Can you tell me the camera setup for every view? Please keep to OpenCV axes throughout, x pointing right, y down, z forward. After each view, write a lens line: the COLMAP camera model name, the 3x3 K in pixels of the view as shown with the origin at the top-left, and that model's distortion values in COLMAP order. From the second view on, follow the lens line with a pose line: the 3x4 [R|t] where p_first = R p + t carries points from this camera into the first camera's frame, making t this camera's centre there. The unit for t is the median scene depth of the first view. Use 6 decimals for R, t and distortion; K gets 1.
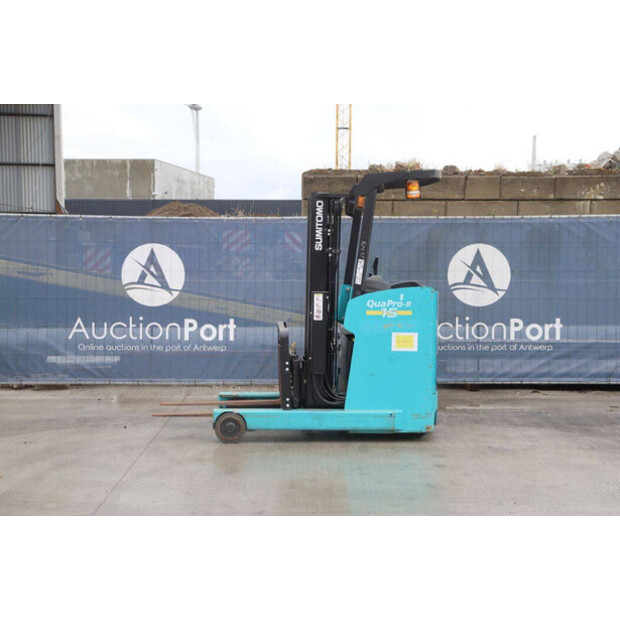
lens RADIAL K [[1045.1, 0, 306.8], [0, 1045.1, 301.5], [0, 0, 1]] dist [0.189789, -0.003359]
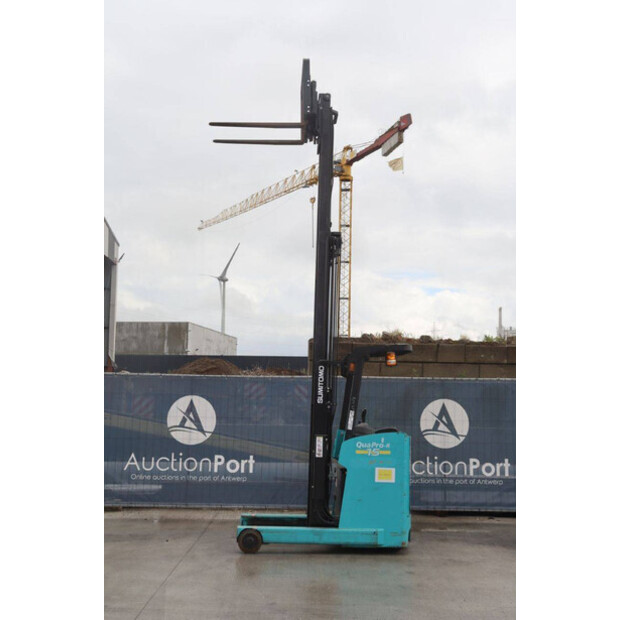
lens RADIAL K [[886.3, 0, 312.5], [0, 886.3, 302.5], [0, 0, 1]] dist [0.071932, 0.072609]
pose [[0.999907, 0.013533, -0.001639, 0.001661], [-0.013623, 0.987759, -0.155392, -0.000366], [-0.000484, 0.155400, 0.987851, -0.098690]]
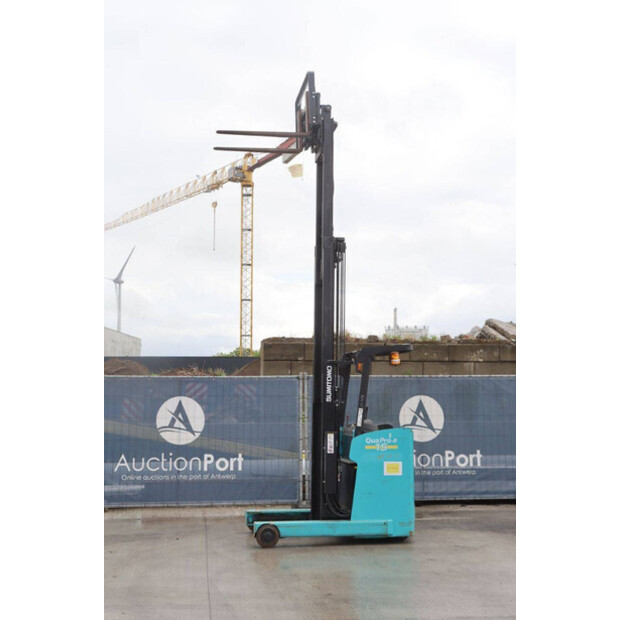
lens RADIAL K [[855.1, 0, 309.9], [0, 855.1, 302.6], [0, 0, 1]] dist [0.060086, 0.030067]
pose [[0.991907, 0.009232, 0.126631, -0.123033], [0.010822, 0.987575, -0.156772, -0.001027], [-0.126505, 0.156874, 0.979483, -0.095372]]
